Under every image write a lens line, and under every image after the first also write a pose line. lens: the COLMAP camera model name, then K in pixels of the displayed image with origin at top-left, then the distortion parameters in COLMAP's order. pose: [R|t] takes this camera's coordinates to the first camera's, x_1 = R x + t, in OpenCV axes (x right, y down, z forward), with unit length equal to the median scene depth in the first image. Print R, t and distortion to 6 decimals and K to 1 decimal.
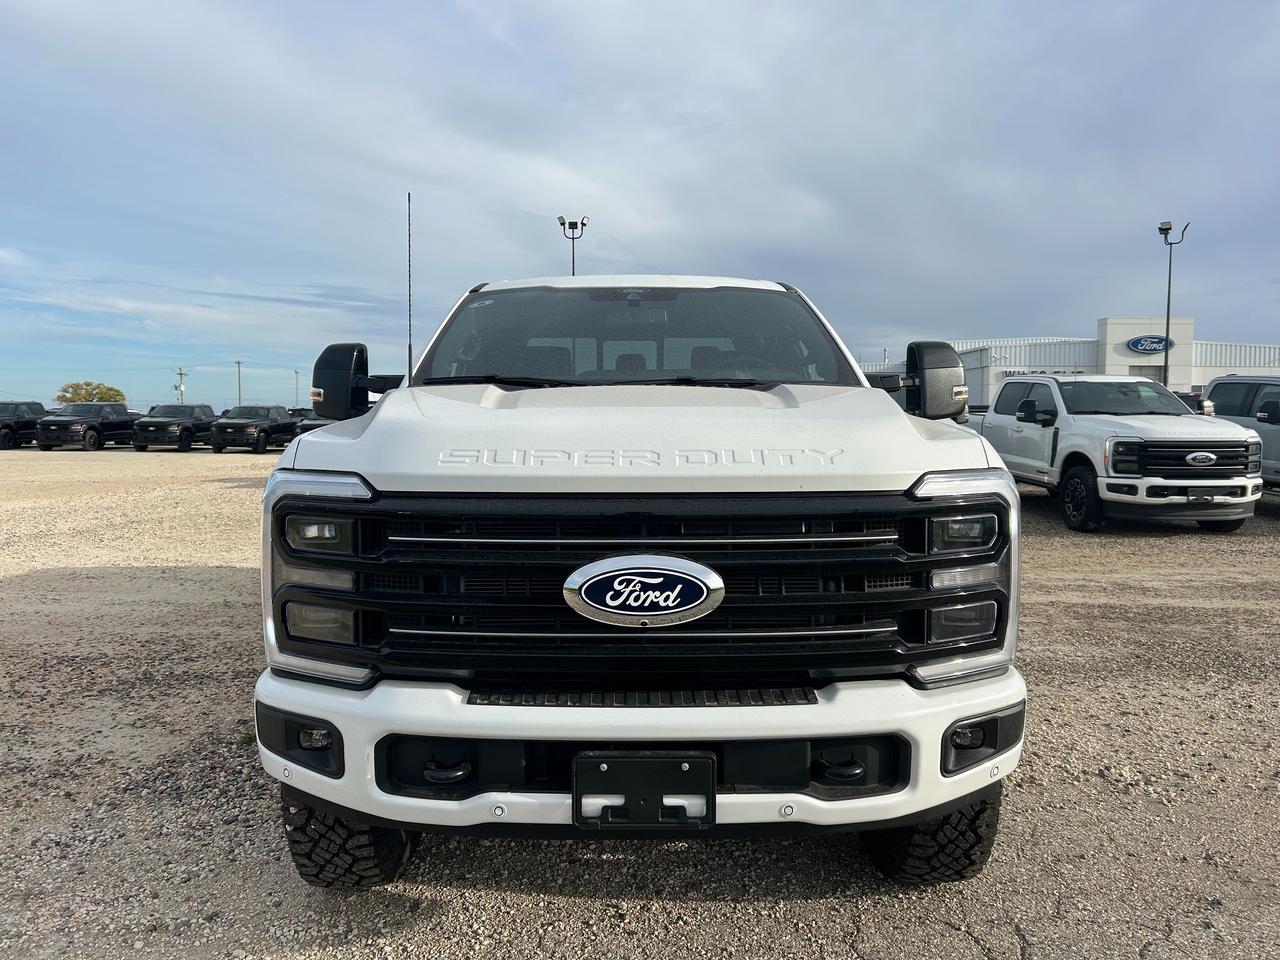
lens RADIAL K [[971.8, 0, 644.2], [0, 971.8, 481.7], [0, 0, 1]] dist [0.065563, -0.070410]
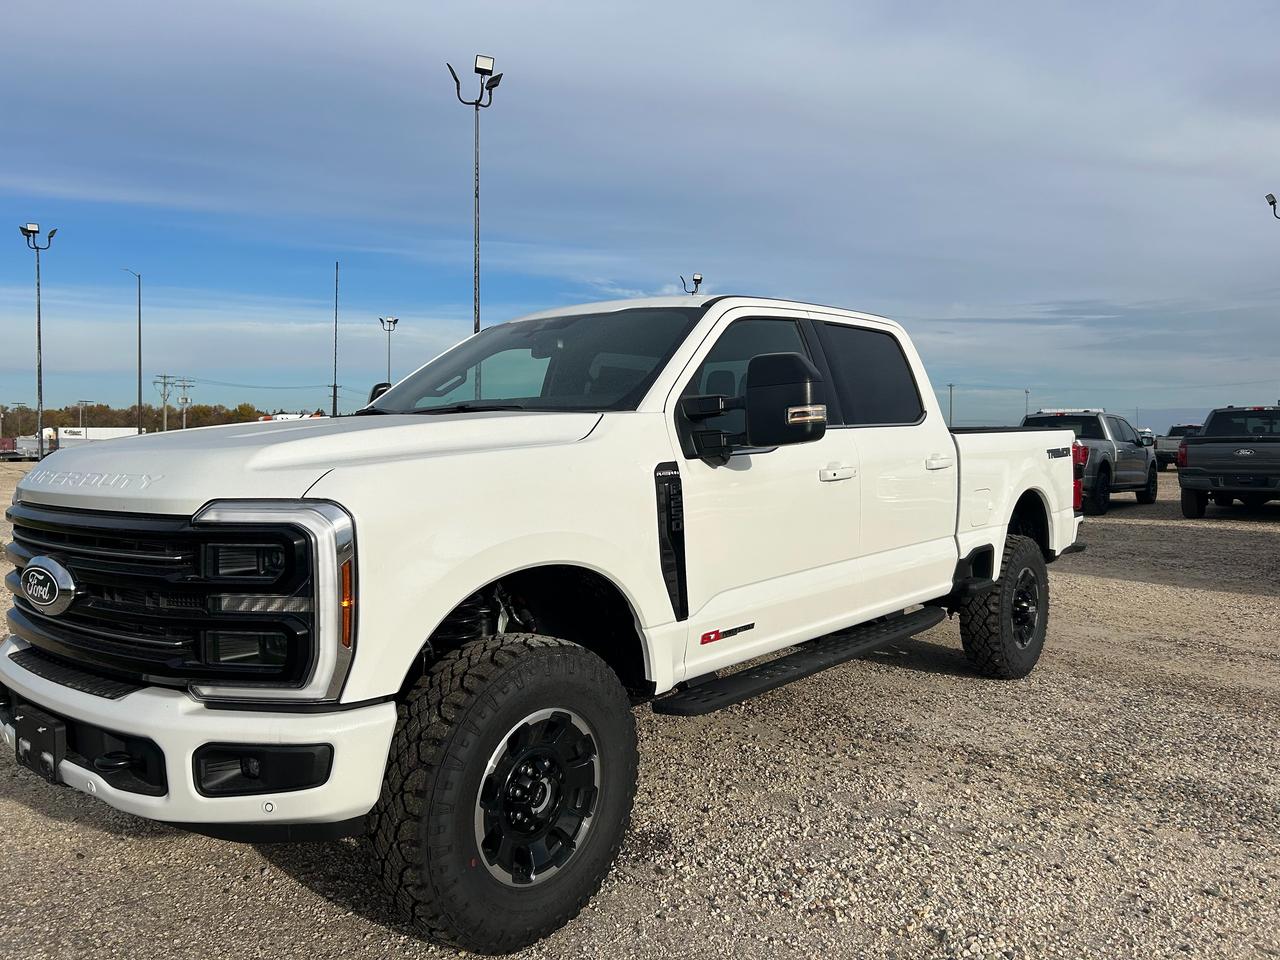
lens RADIAL K [[971.8, 0, 644.2], [0, 971.8, 481.7], [0, 0, 1]] dist [0.065563, -0.070410]
pose [[0.751209, 0.027866, -0.659476, 0.936541], [-0.041205, 0.999140, -0.004718, -0.031032], [0.658777, 0.030718, 0.751711, 0.364190]]
